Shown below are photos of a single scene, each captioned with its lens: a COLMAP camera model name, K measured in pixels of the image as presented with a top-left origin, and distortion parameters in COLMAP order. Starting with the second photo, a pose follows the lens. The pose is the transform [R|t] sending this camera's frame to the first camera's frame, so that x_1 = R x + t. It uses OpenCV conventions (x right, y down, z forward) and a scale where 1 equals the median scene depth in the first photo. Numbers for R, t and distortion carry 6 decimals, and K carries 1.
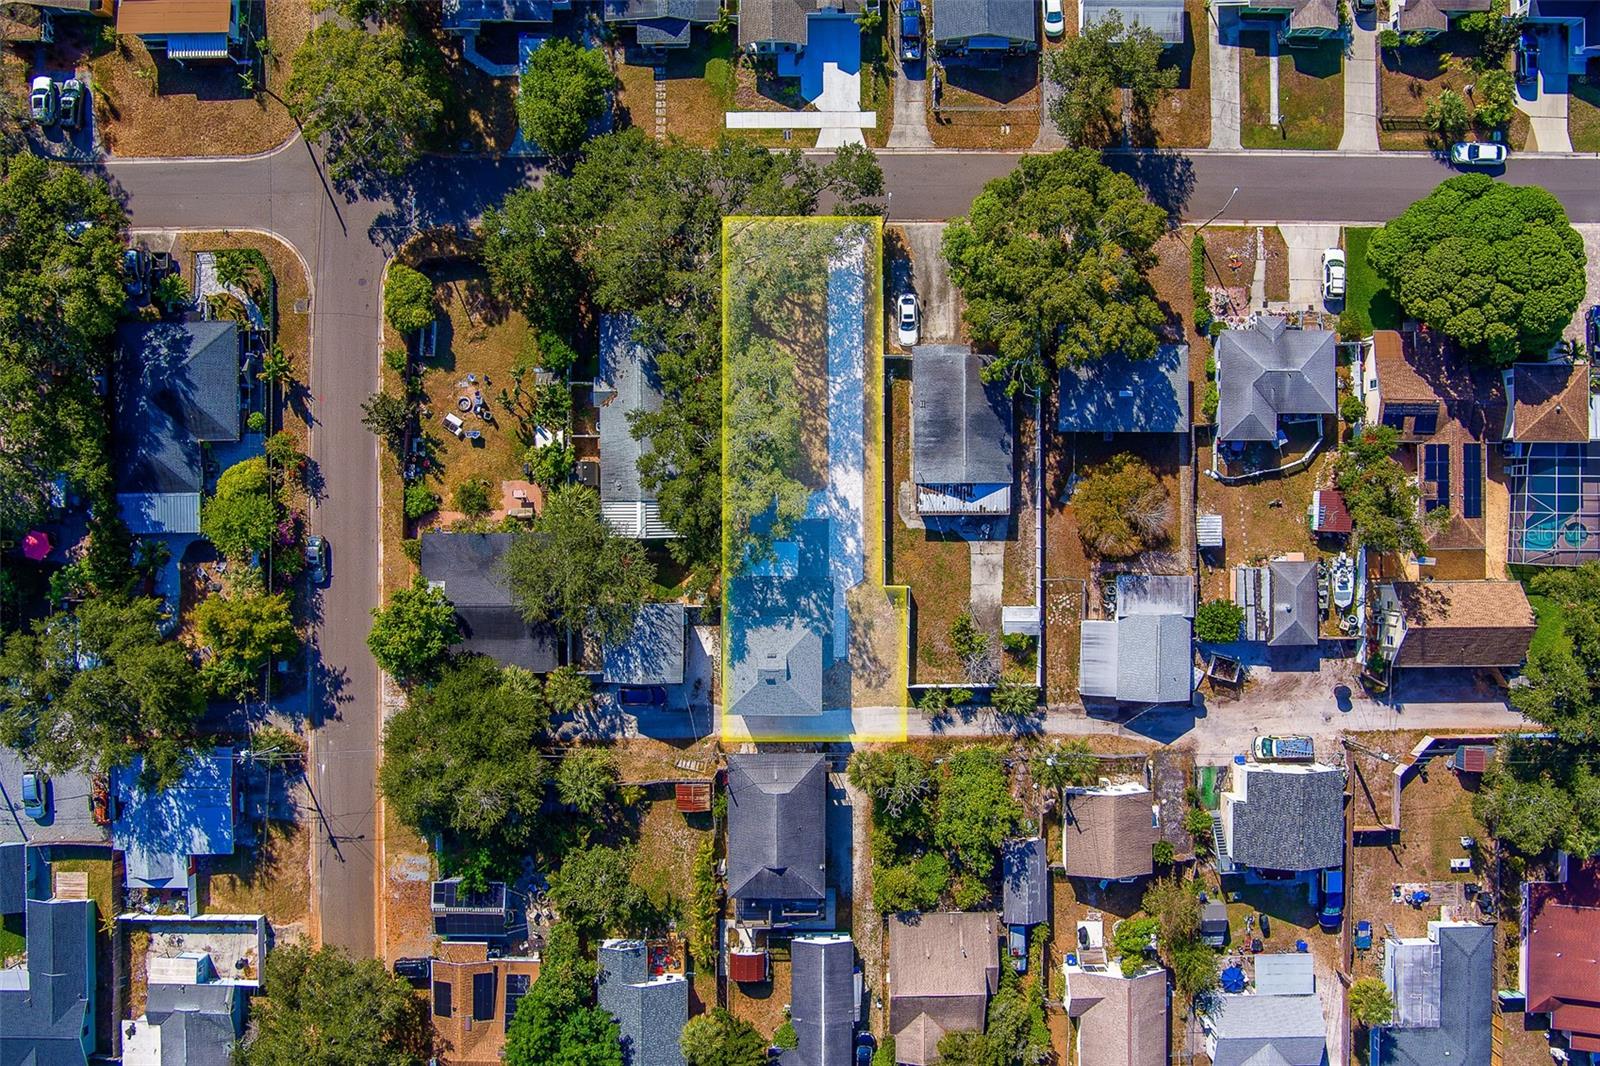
lens RADIAL K [[1317.1, 0, 803.2], [0, 1317.1, 527.9], [0, 0, 1]] dist [-0.051491, 0.015298]
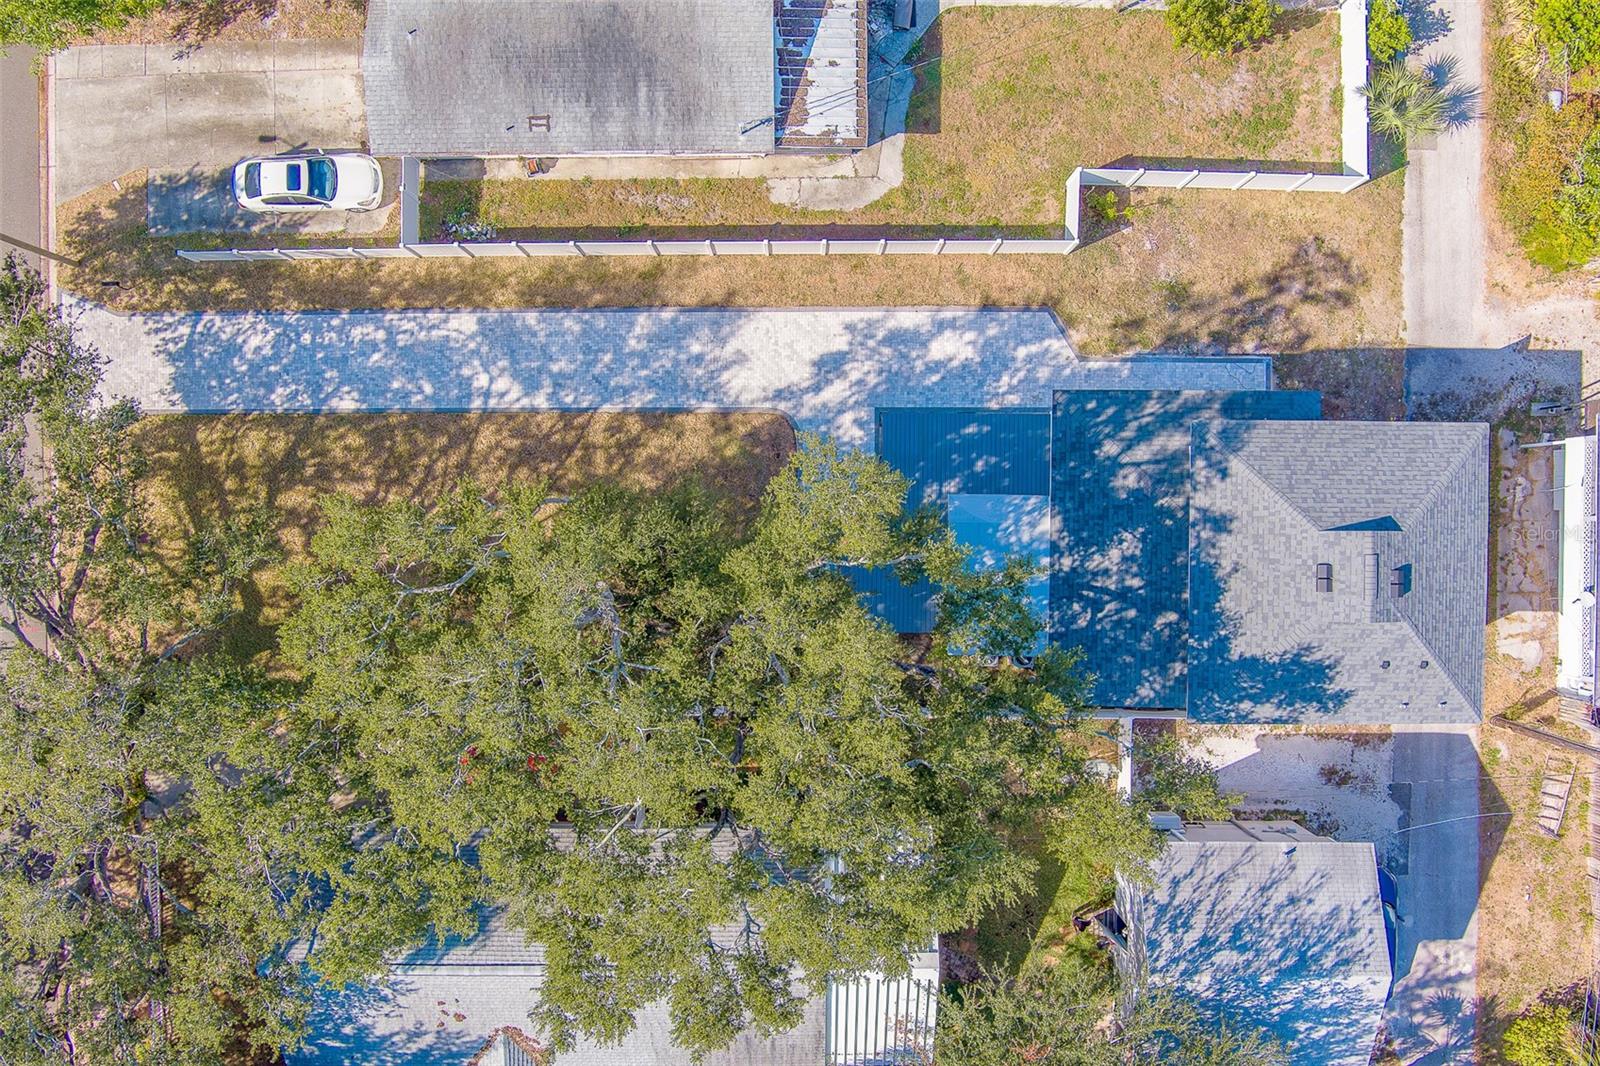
lens RADIAL K [[1317.1, 0, 803.2], [0, 1317.1, 527.9], [0, 0, 1]] dist [-0.051491, 0.015298]
pose [[0.000362, -0.999825, -0.018711, -0.005725], [0.999963, 0.000523, -0.008615, -0.023343], [0.008623, -0.018707, 0.999788, 0.650454]]
